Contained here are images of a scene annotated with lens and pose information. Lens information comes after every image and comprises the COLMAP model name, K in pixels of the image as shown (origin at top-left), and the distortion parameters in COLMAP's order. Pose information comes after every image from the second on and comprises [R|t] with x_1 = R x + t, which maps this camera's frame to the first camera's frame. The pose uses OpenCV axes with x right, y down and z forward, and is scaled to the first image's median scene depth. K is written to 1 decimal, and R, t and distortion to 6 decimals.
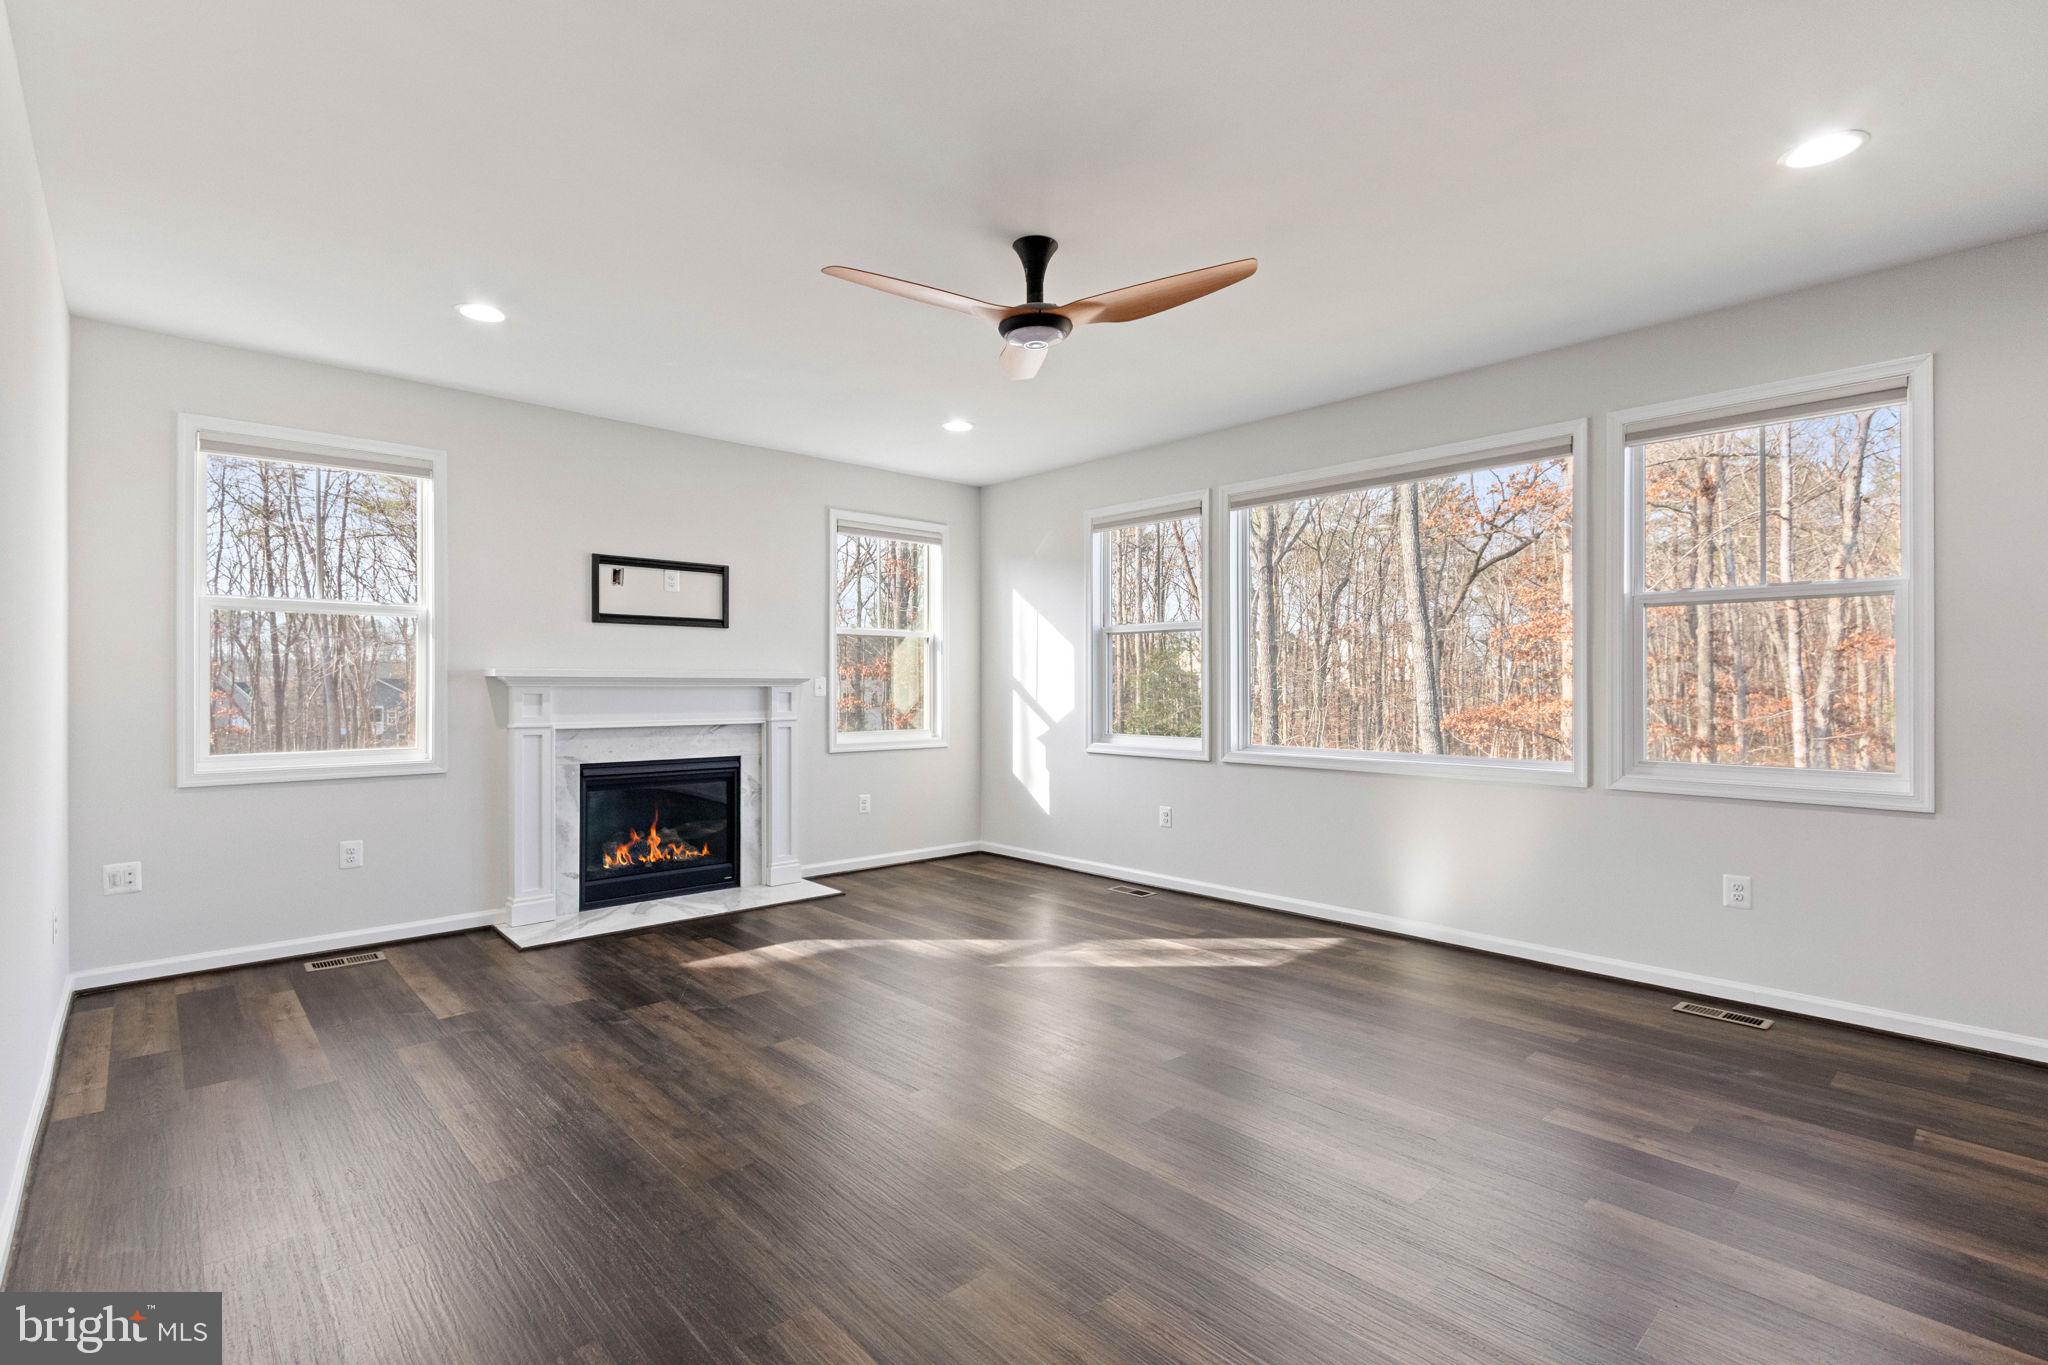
lens RADIAL K [[938.8, 0, 1015.3], [0, 938.8, 675.2], [0, 0, 1]] dist [-0.002586, 0.000736]
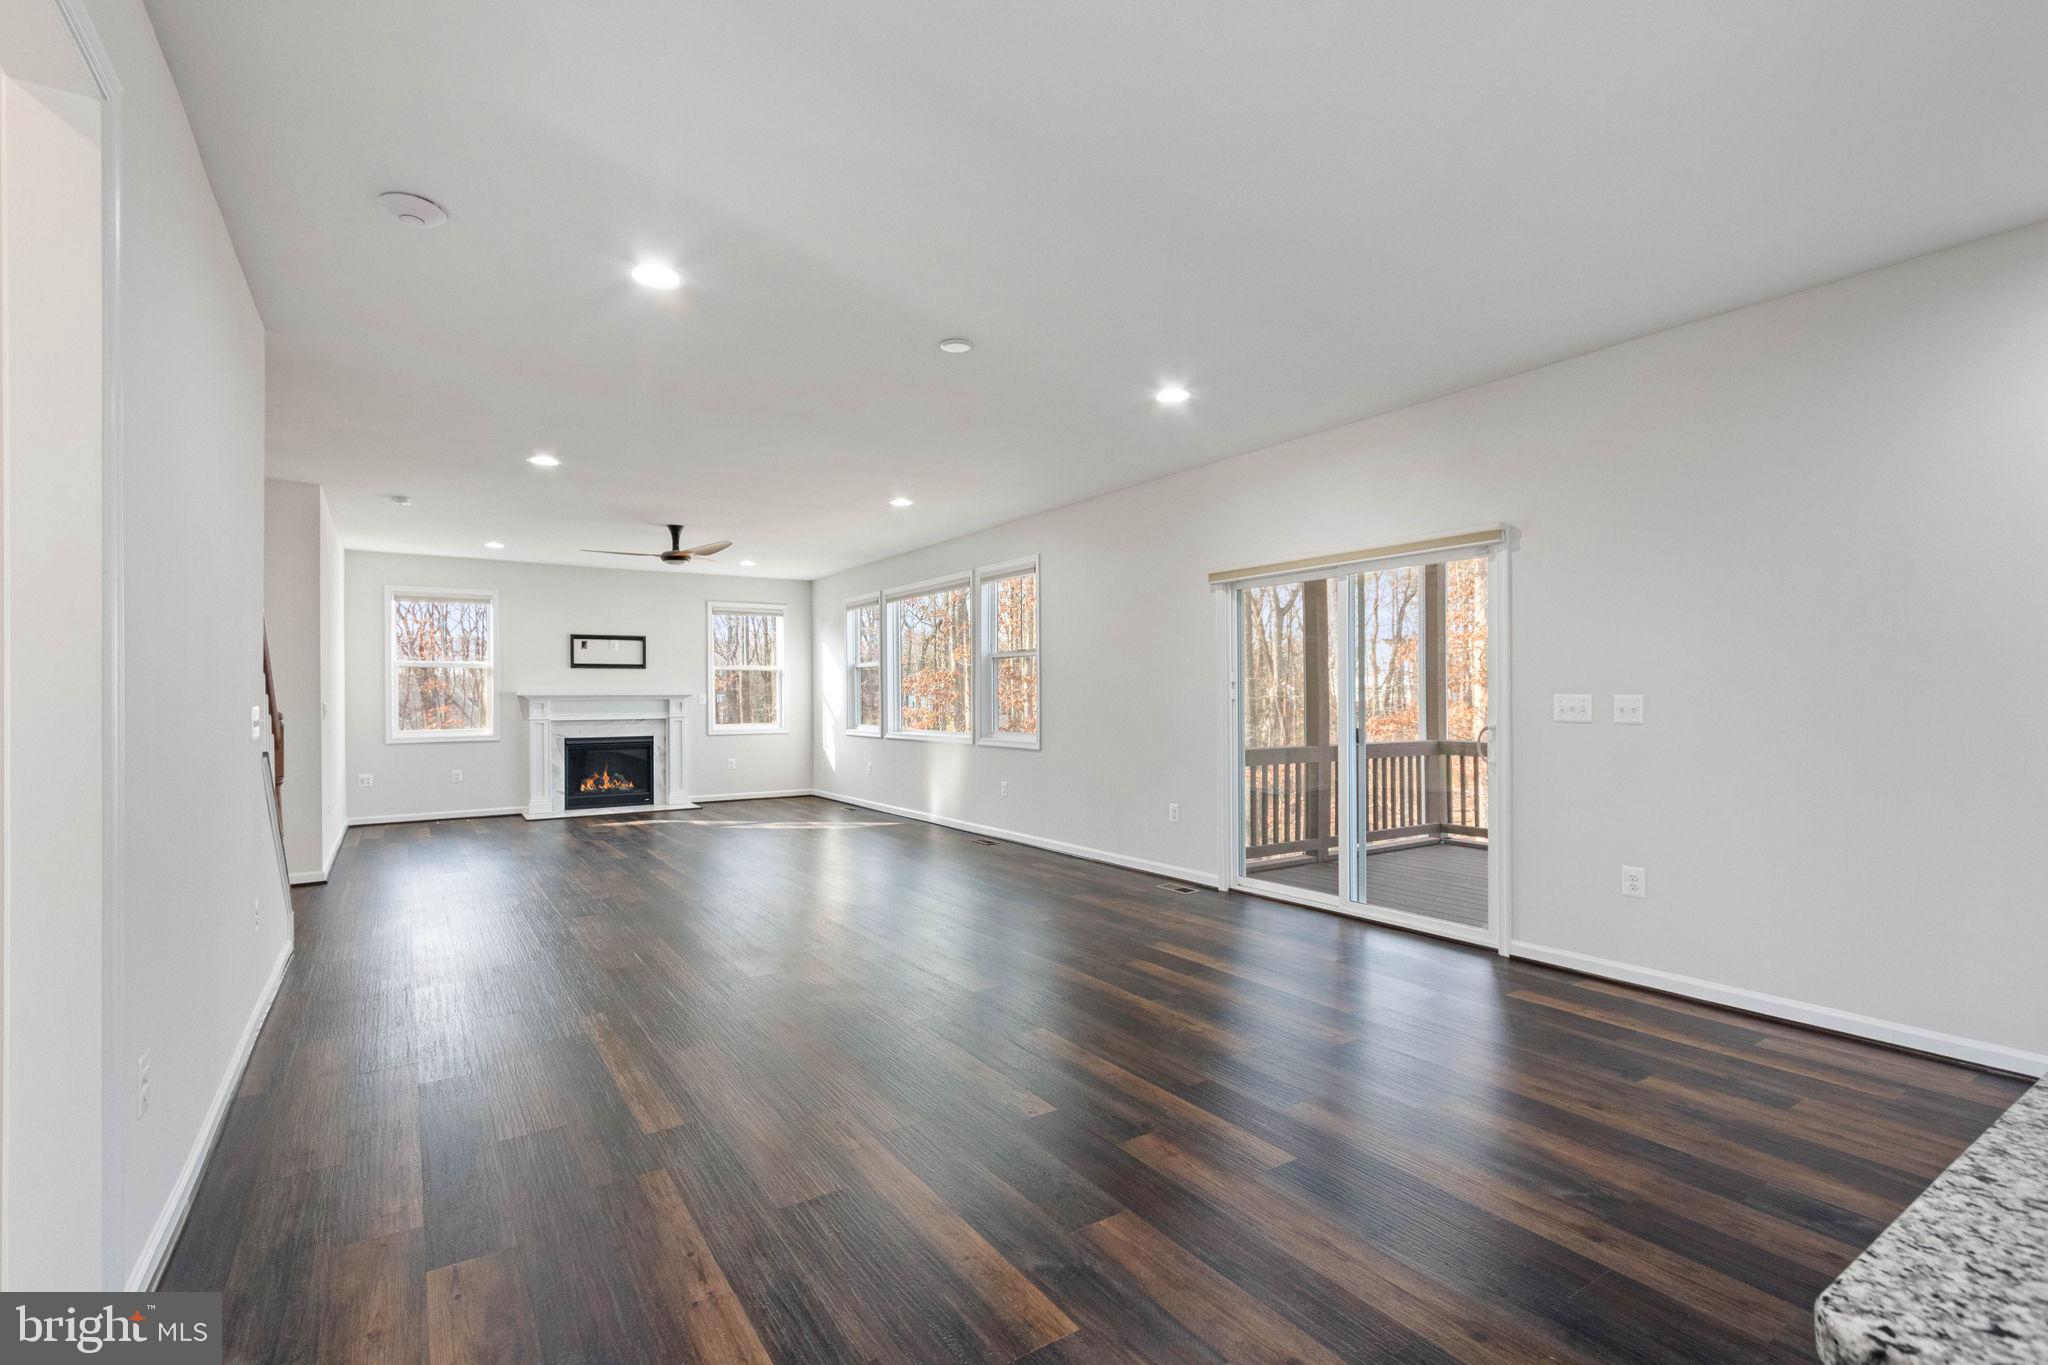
lens RADIAL K [[938.8, 0, 1028.6], [0, 938.8, 685.8], [0, 0, 1]] dist [-0.002586, 0.000736]
pose [[0.988430, -0.007967, -0.151467, 0.786192], [0.008009, 0.999968, -0.000331, -0.008997], [0.151465, -0.000886, 0.988462, -0.804415]]
